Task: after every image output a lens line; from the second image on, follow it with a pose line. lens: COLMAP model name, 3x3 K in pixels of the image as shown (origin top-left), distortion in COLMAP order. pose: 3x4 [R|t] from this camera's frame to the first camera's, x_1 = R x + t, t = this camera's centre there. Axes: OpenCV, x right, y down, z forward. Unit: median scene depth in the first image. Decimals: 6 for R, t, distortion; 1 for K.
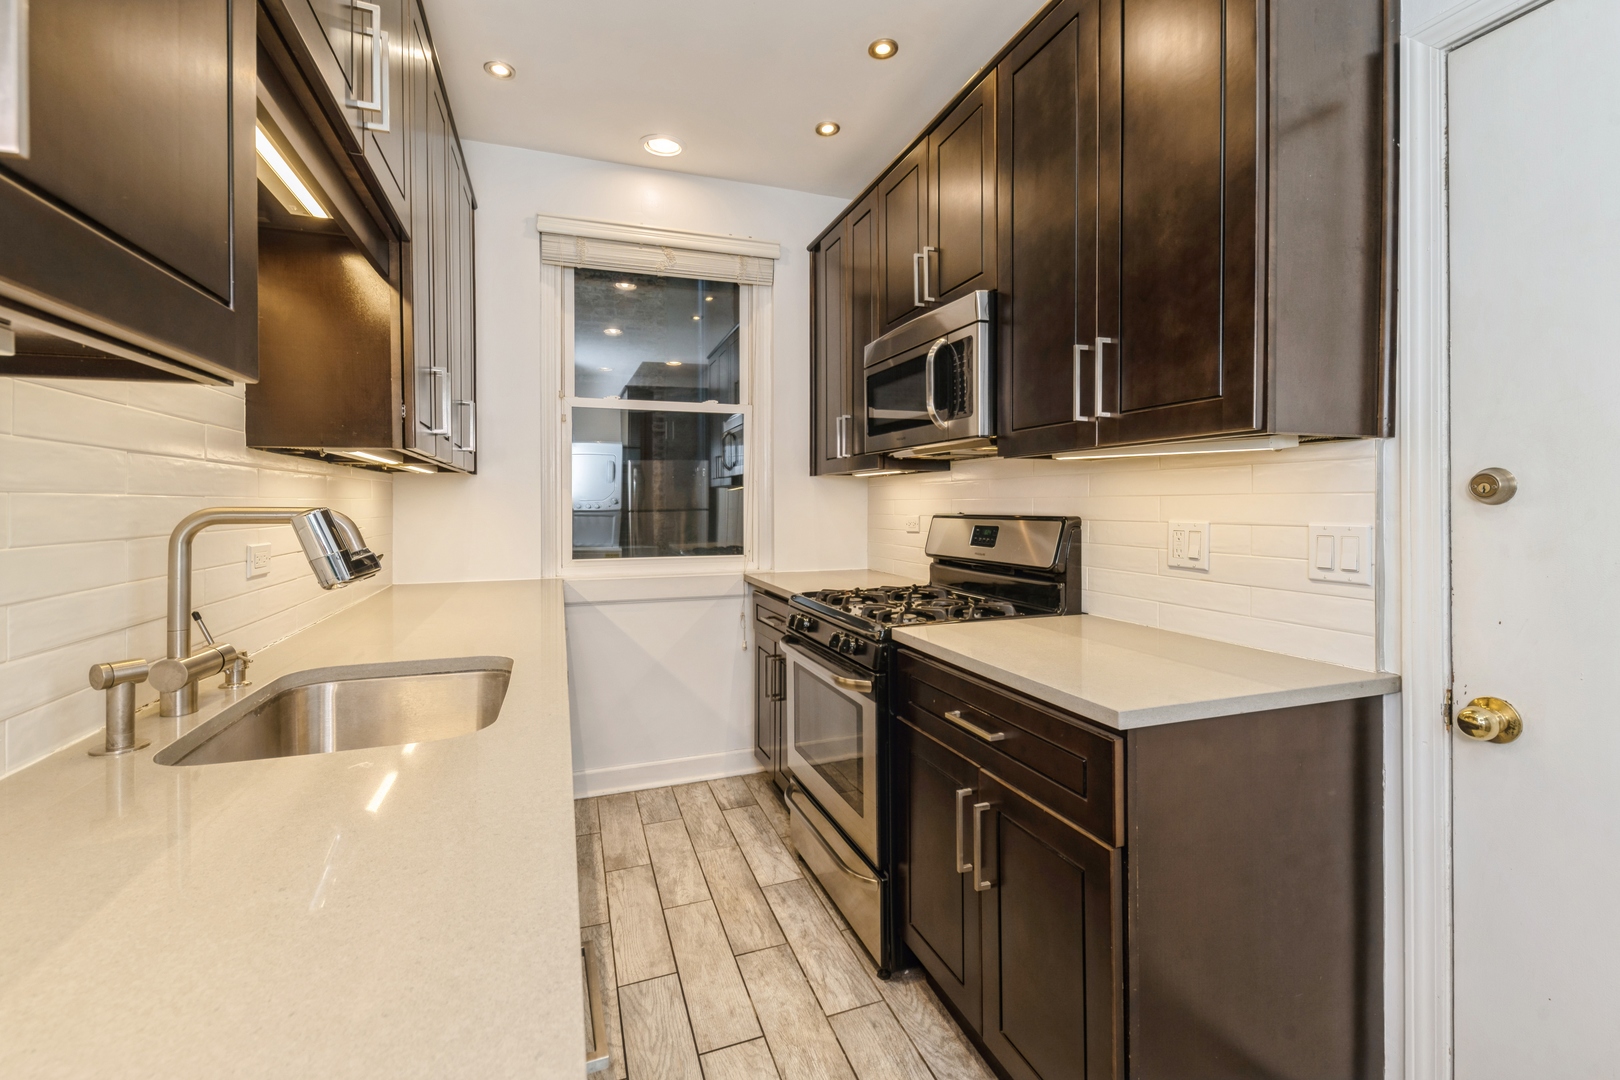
lens RADIAL K [[707.8, 0, 810.1], [0, 707.8, 502.4], [0, 0, 1]] dist [0.013418, -0.000061]
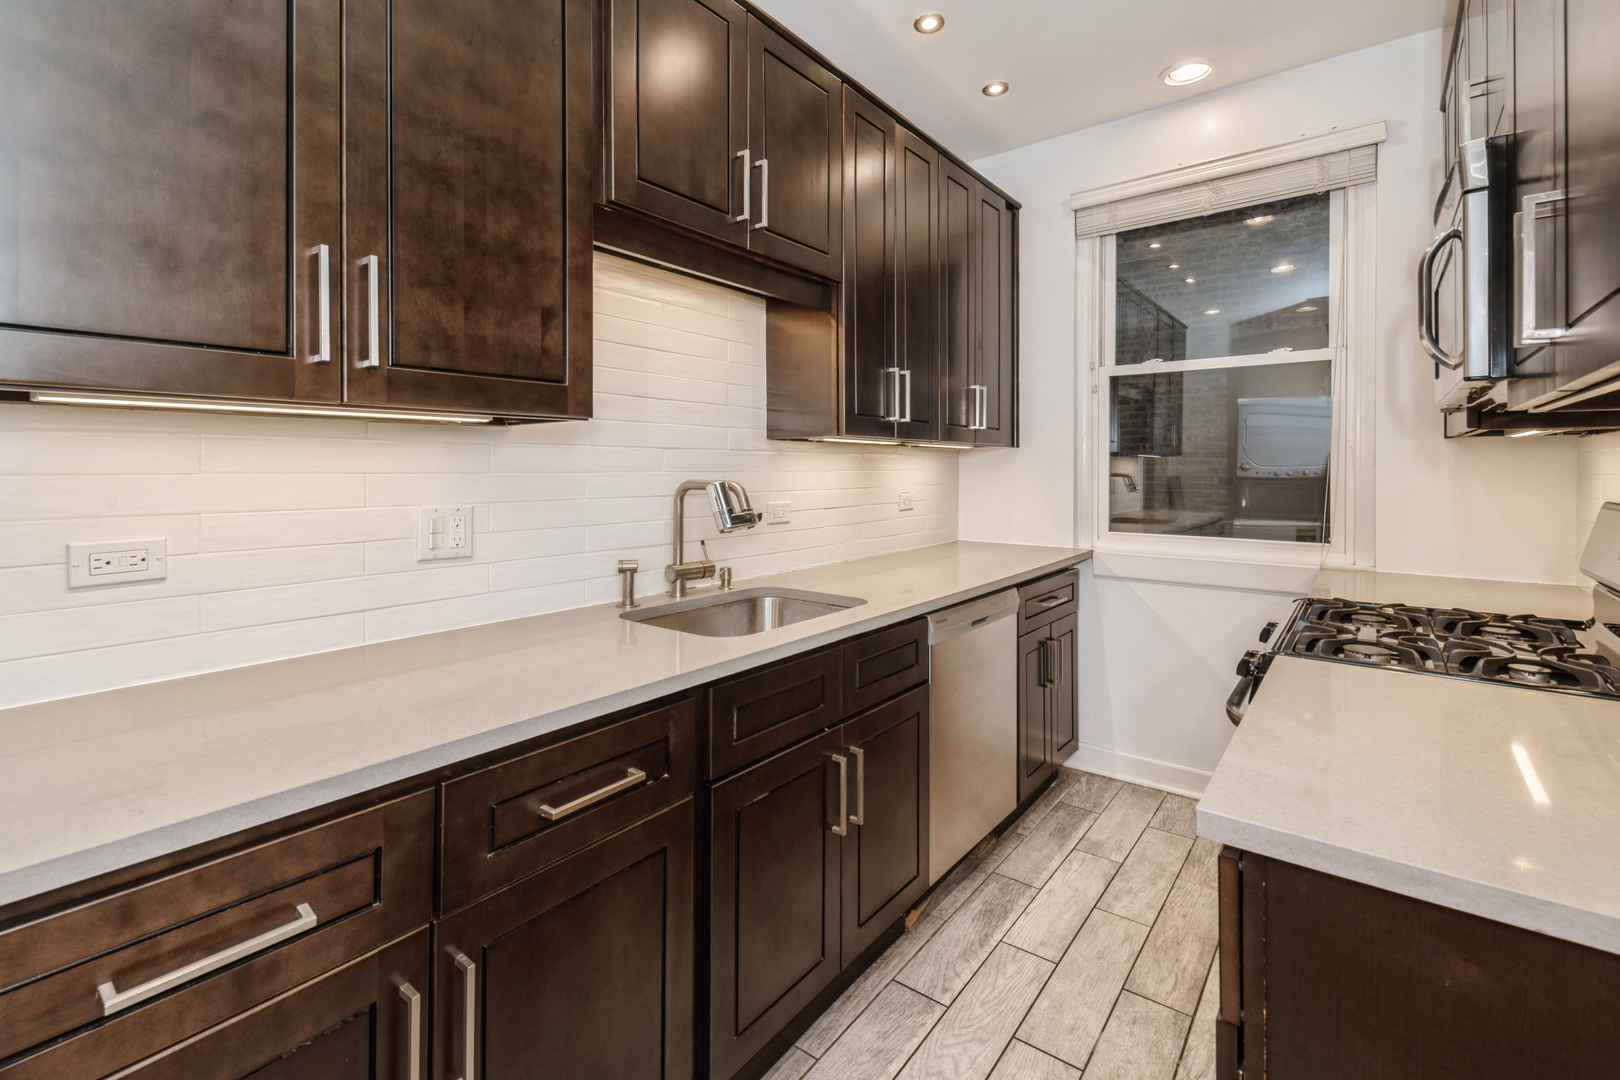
lens RADIAL K [[719.0, 0, 808.9], [0, 719.0, 463.5], [0, 0, 1]] dist [0.001909, 0.000011]
pose [[0.533113, -0.000898, -0.846044, 0.392519], [-0.002917, 0.999992, -0.002899, -0.013697], [0.846039, 0.004014, 0.533106, 0.162042]]
